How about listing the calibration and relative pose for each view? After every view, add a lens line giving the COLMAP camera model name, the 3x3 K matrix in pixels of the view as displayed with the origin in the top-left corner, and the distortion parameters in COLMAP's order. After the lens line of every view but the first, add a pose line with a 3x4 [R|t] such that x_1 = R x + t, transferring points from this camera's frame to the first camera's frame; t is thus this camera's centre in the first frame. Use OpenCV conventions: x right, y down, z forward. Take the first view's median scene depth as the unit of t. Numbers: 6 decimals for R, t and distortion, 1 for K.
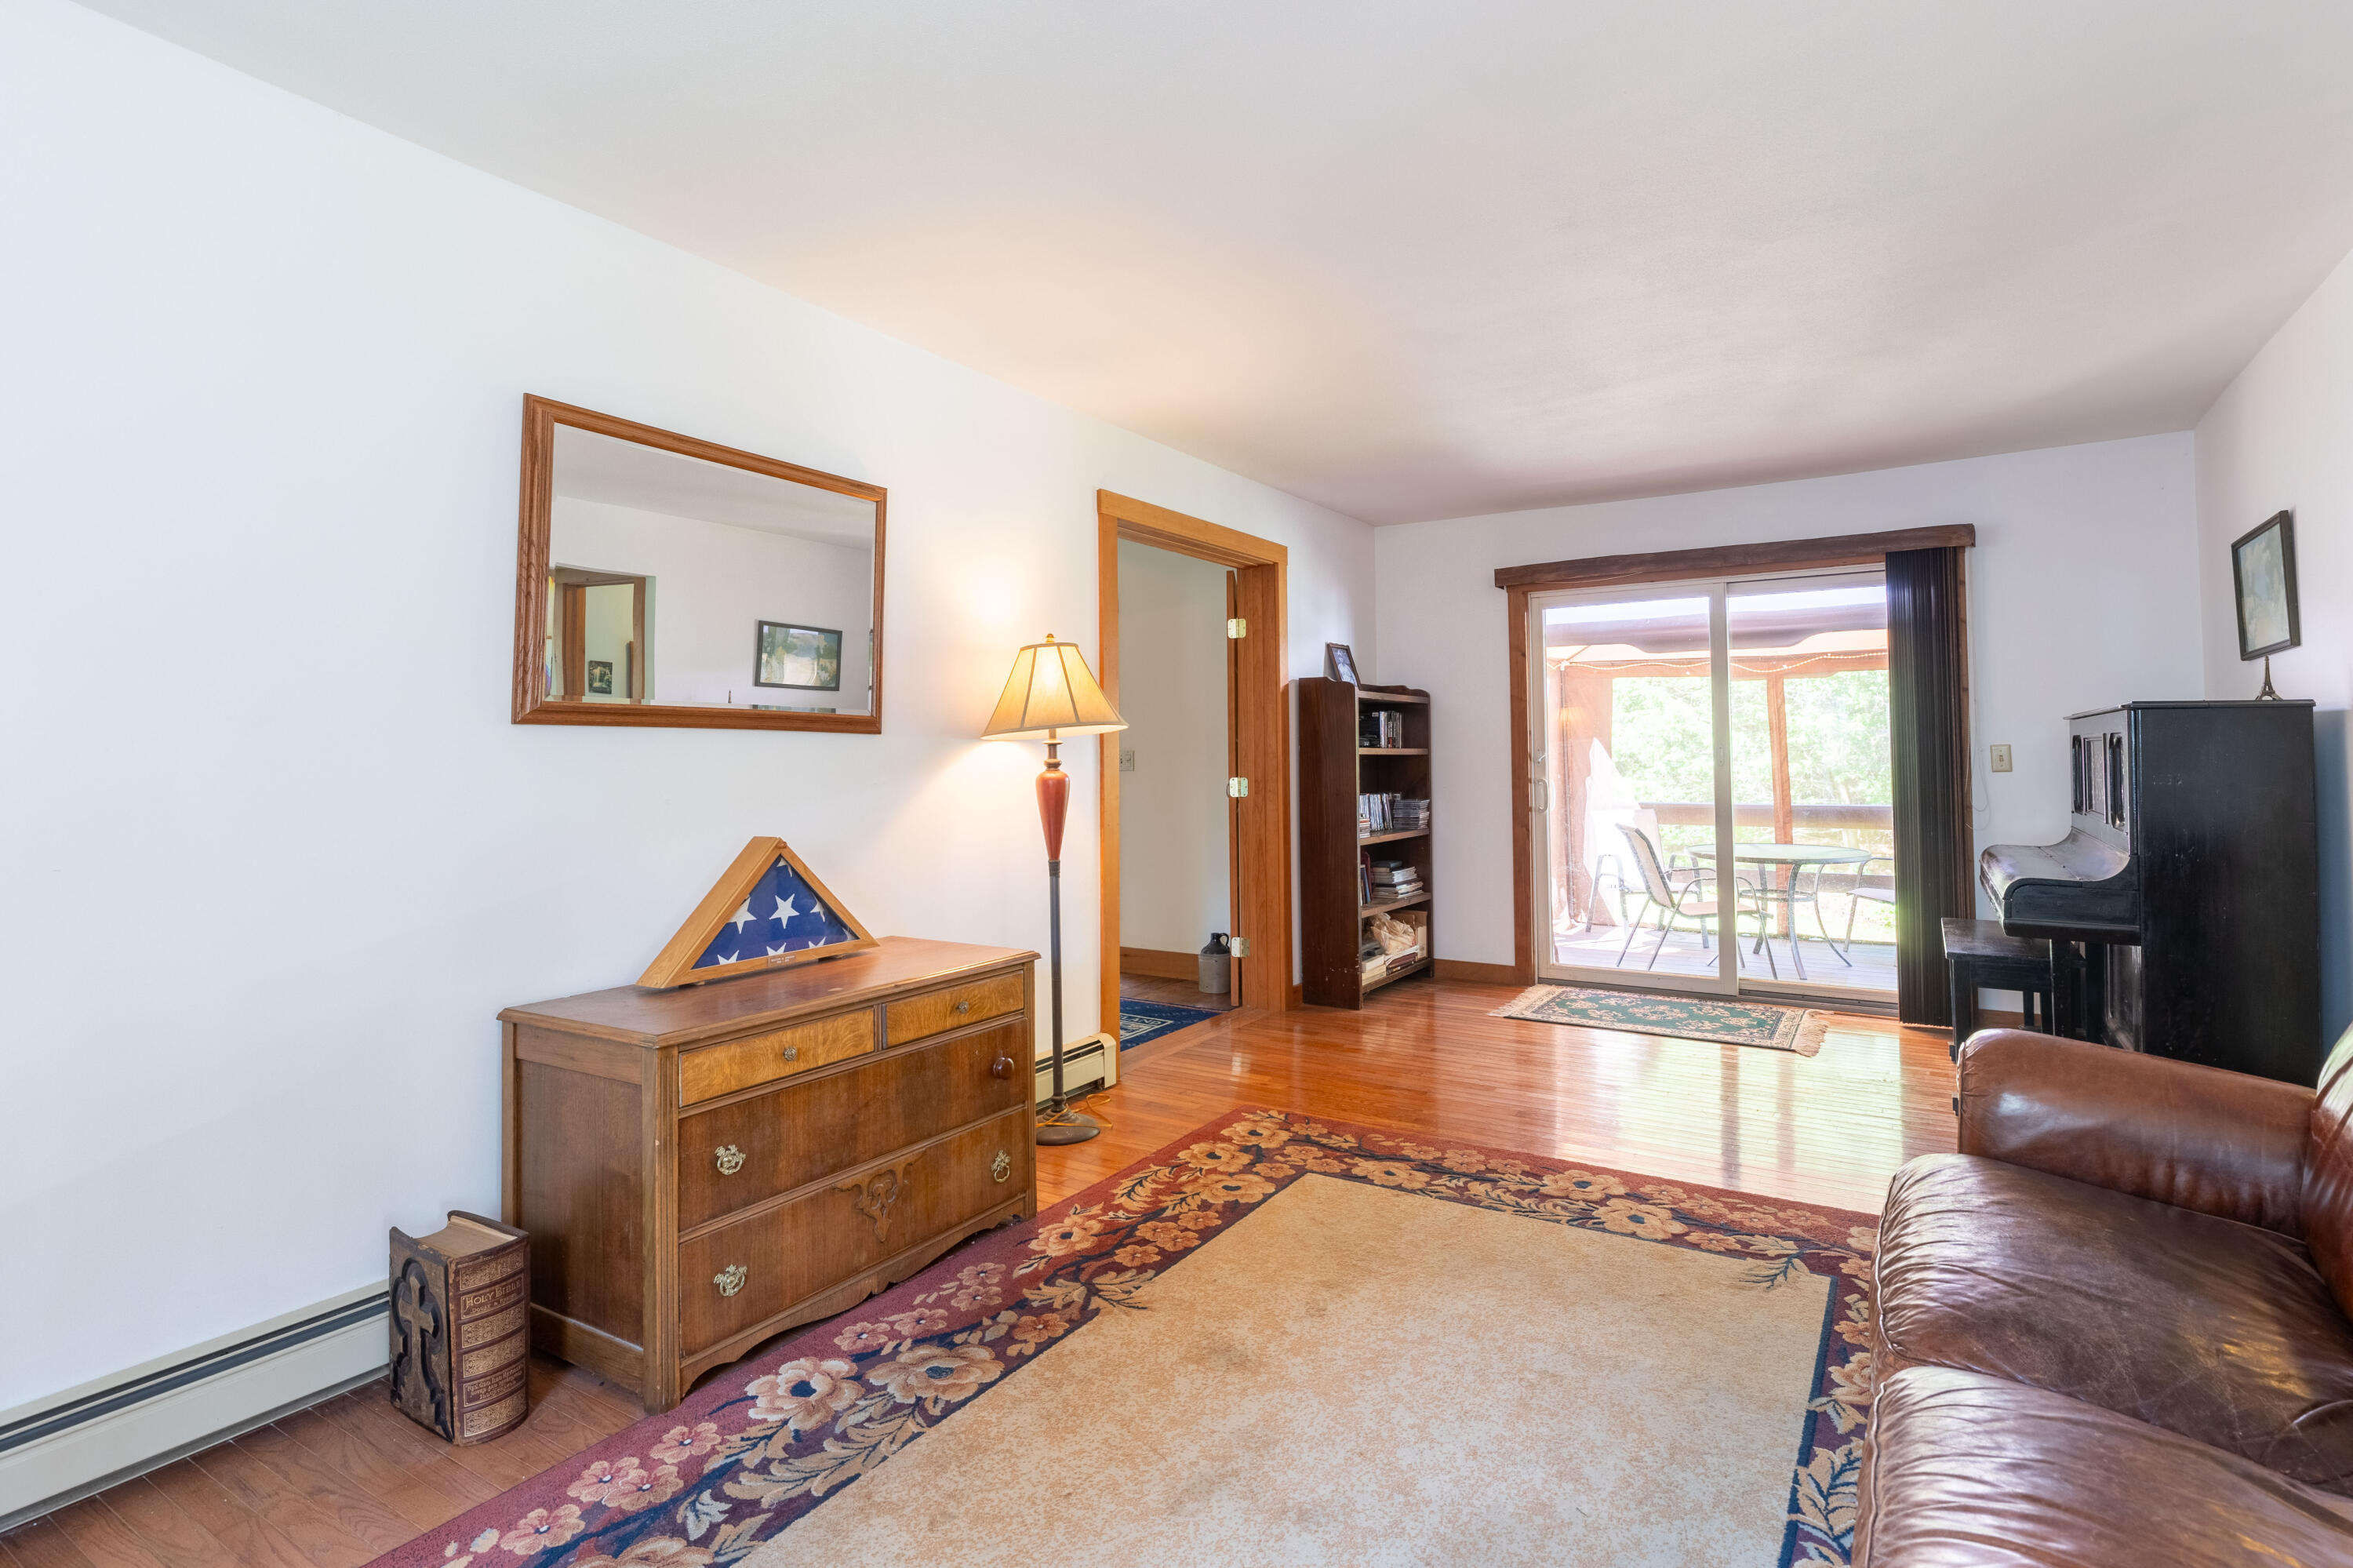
lens RADIAL K [[1166.1, 0, 1197.0], [0, 1166.1, 778.3], [0, 0, 1]] dist [0.000698, -0.001510]
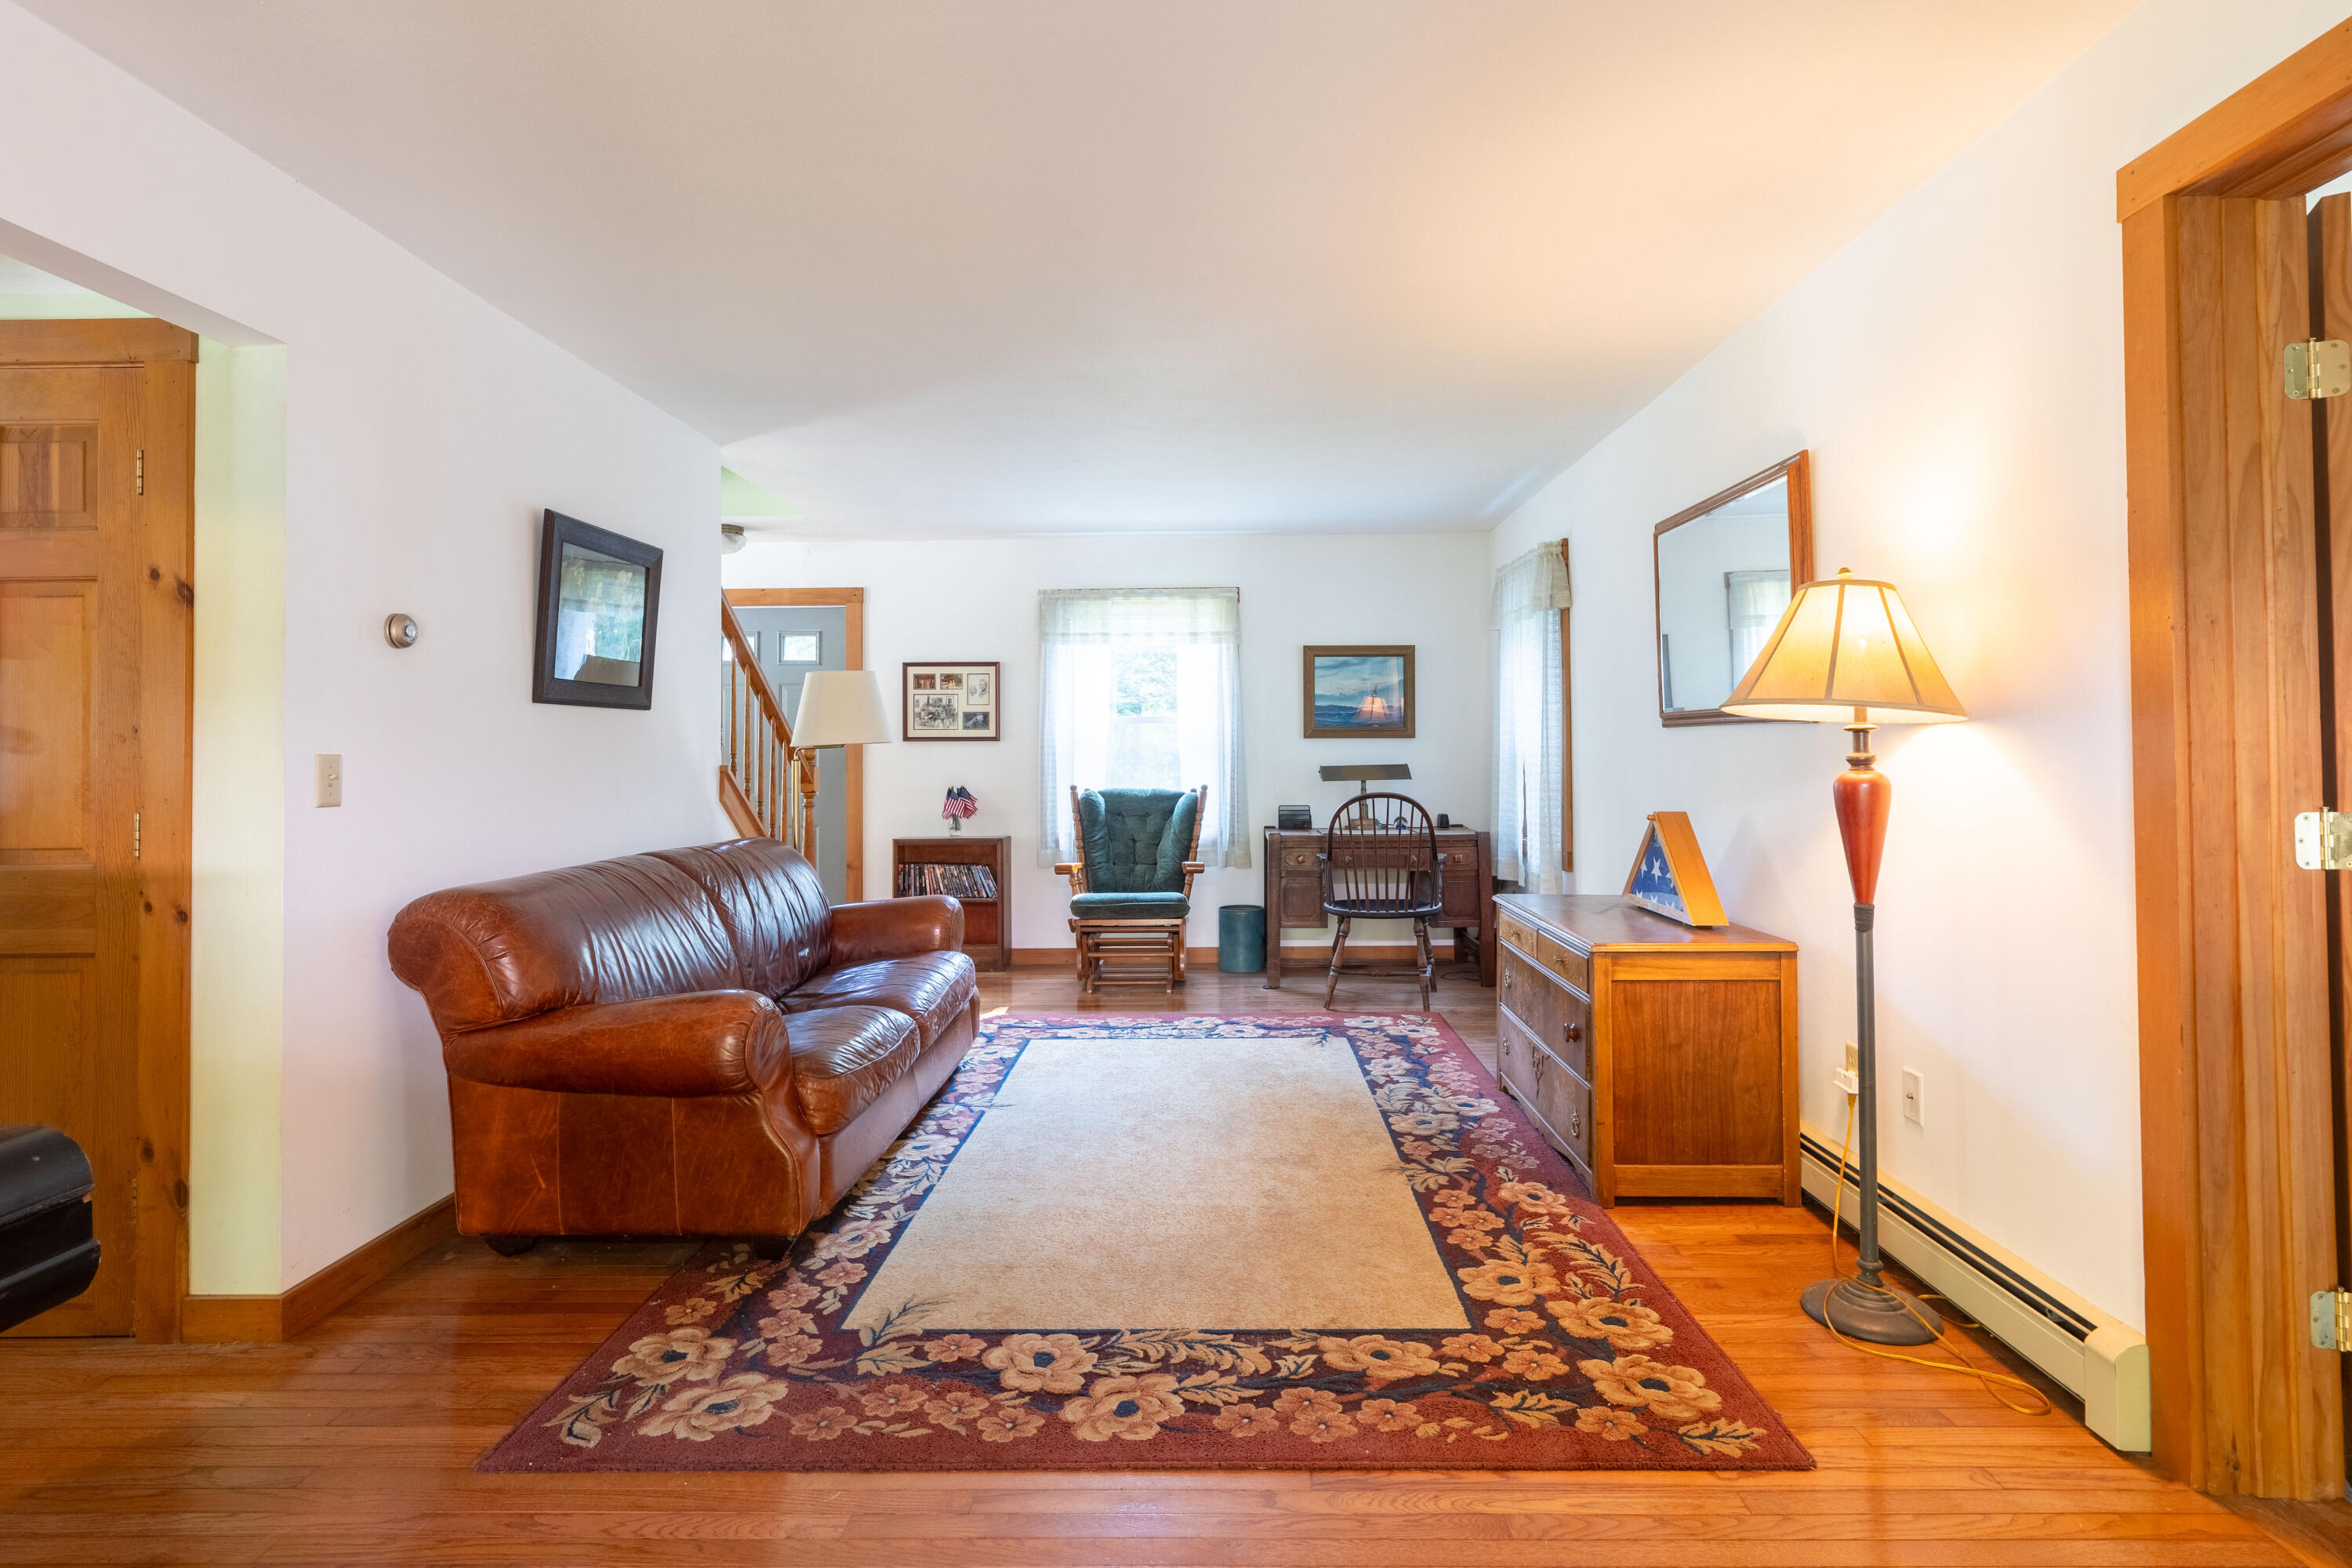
lens RADIAL K [[1165.6, 0, 1204.2], [0, 1165.6, 730.9], [0, 0, 1]] dist [0.000698, -0.001510]
pose [[-0.855812, 0.005754, -0.517255, 0.669521], [0.005259, 0.999983, 0.002423, -0.039250], [0.517260, -0.000647, -0.855828, 1.682519]]
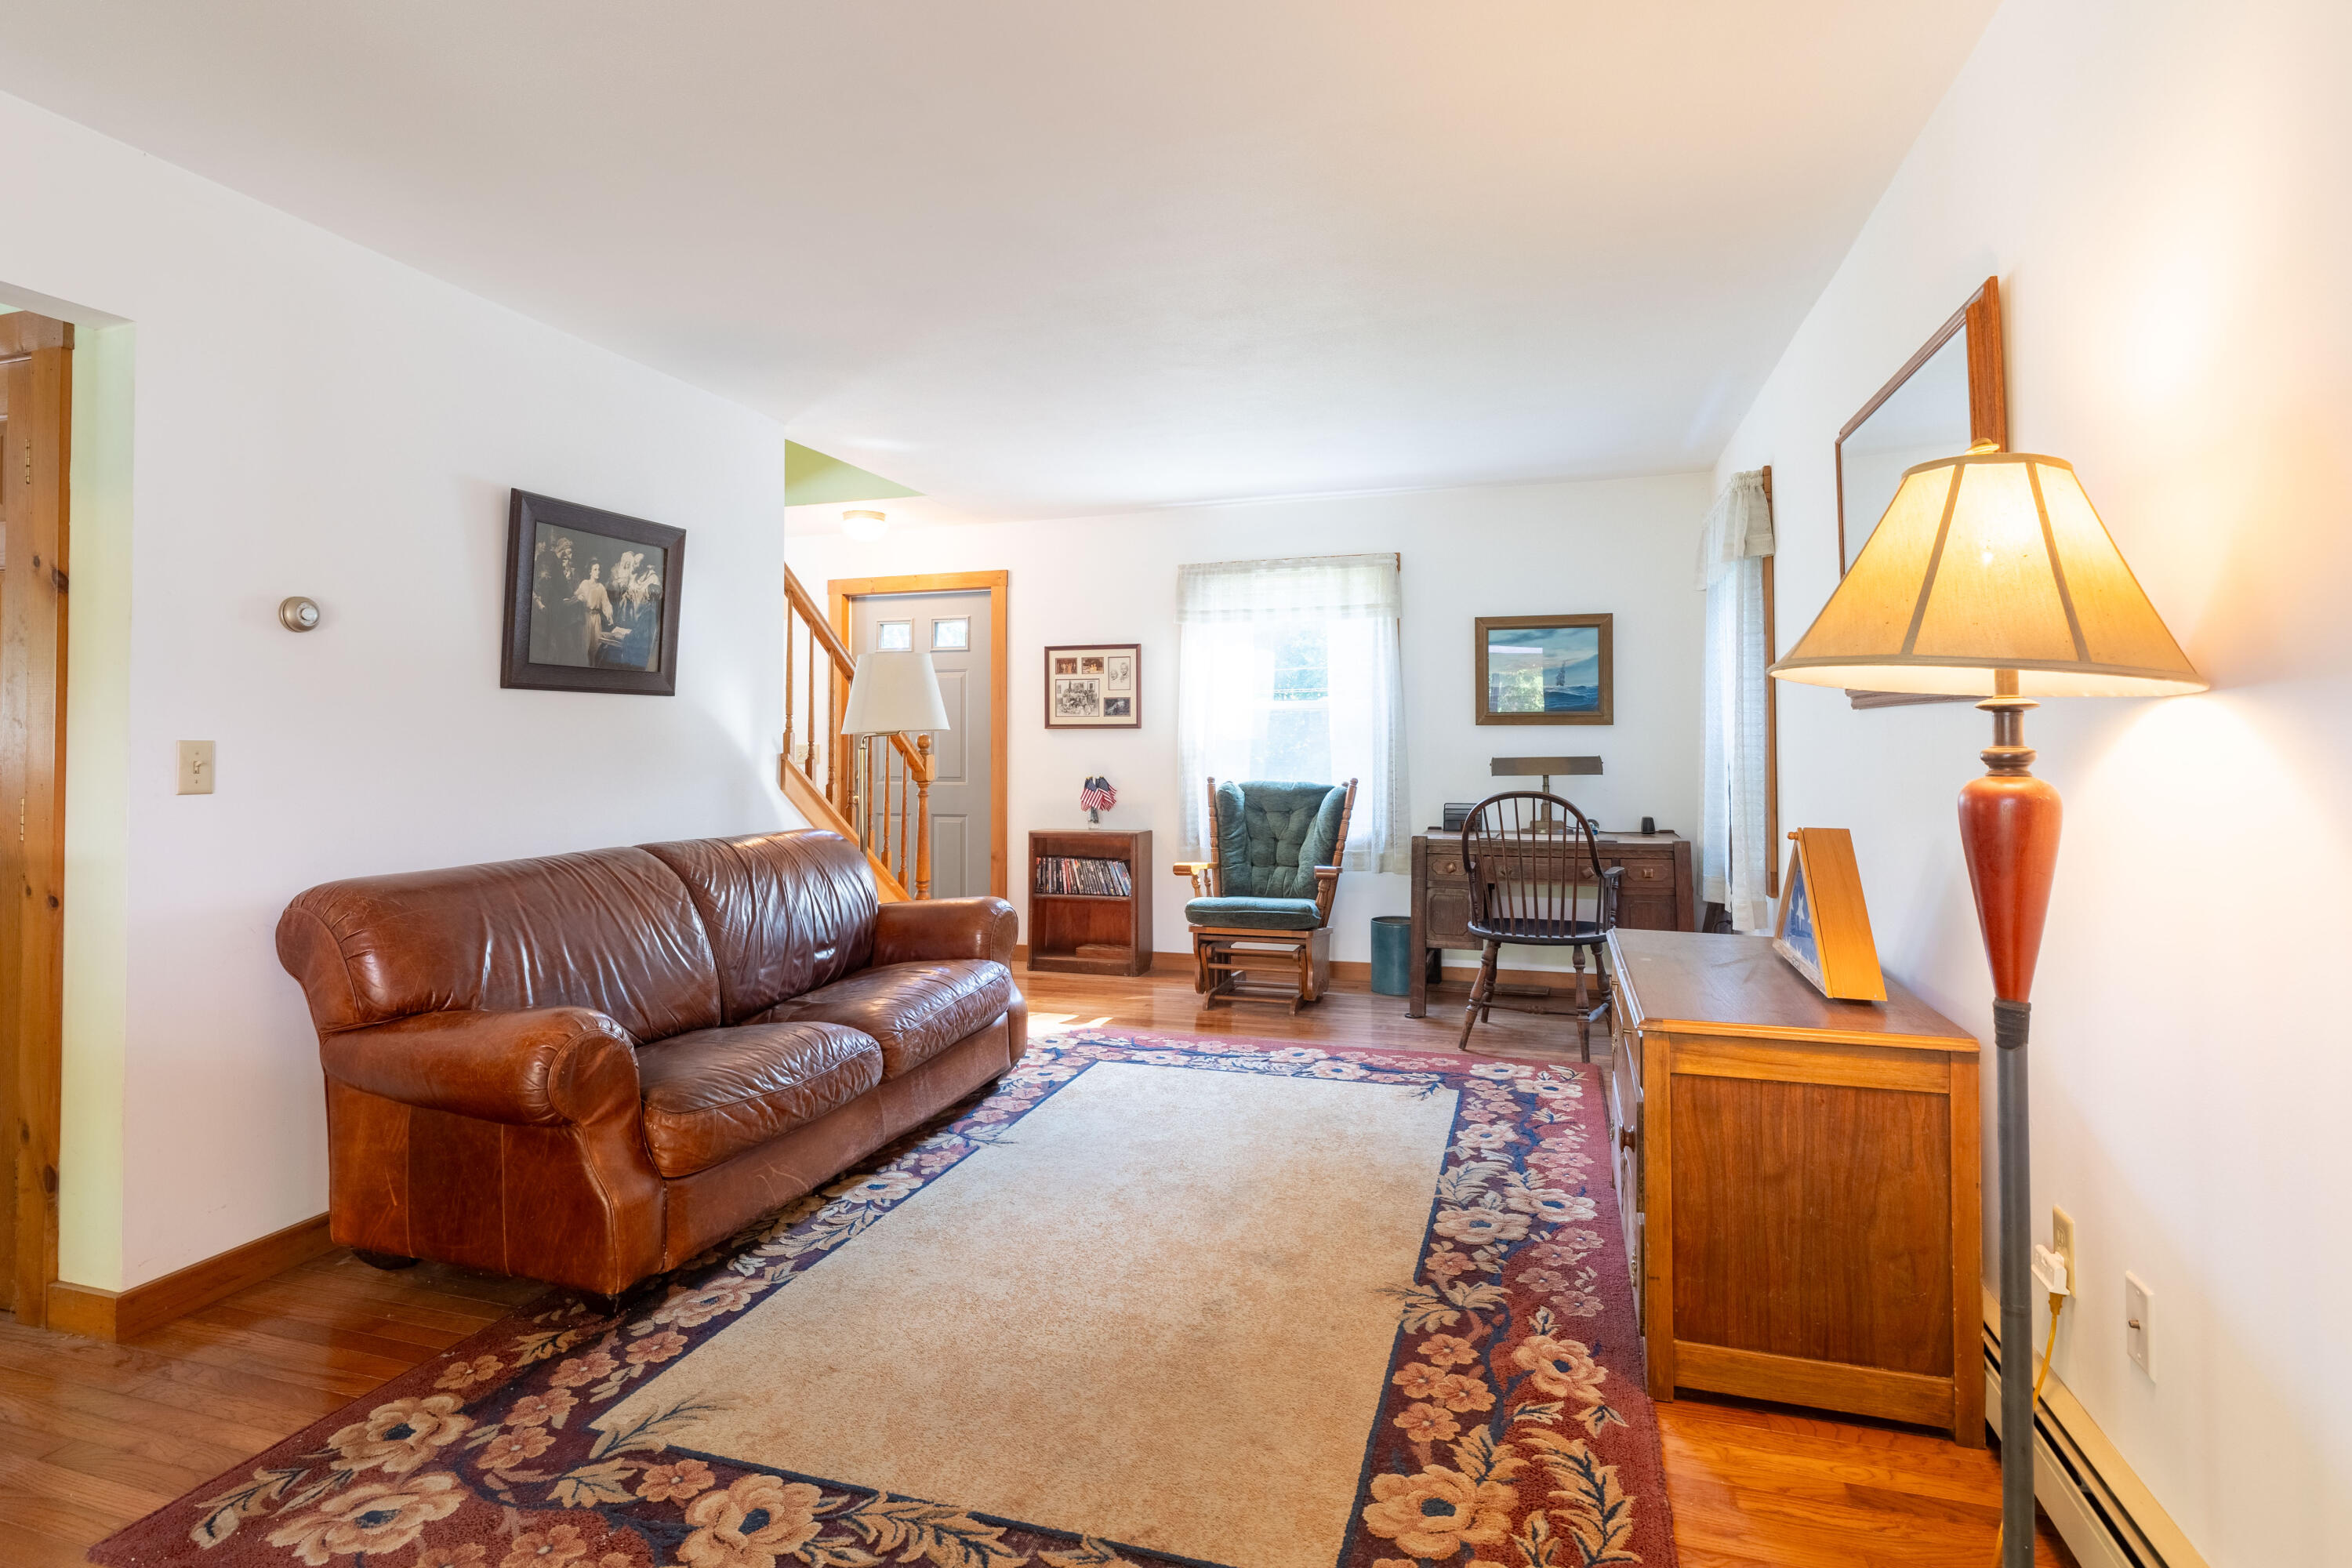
lens RADIAL K [[1165.6, 0, 1179.7], [0, 1165.6, 717.1], [0, 0, 1]] dist [0.000698, -0.001510]
pose [[-0.968327, 0.007330, -0.249578, 0.305585], [0.007858, 0.999968, -0.001119, -0.033974], [0.249562, -0.003045, -0.968354, 1.605619]]
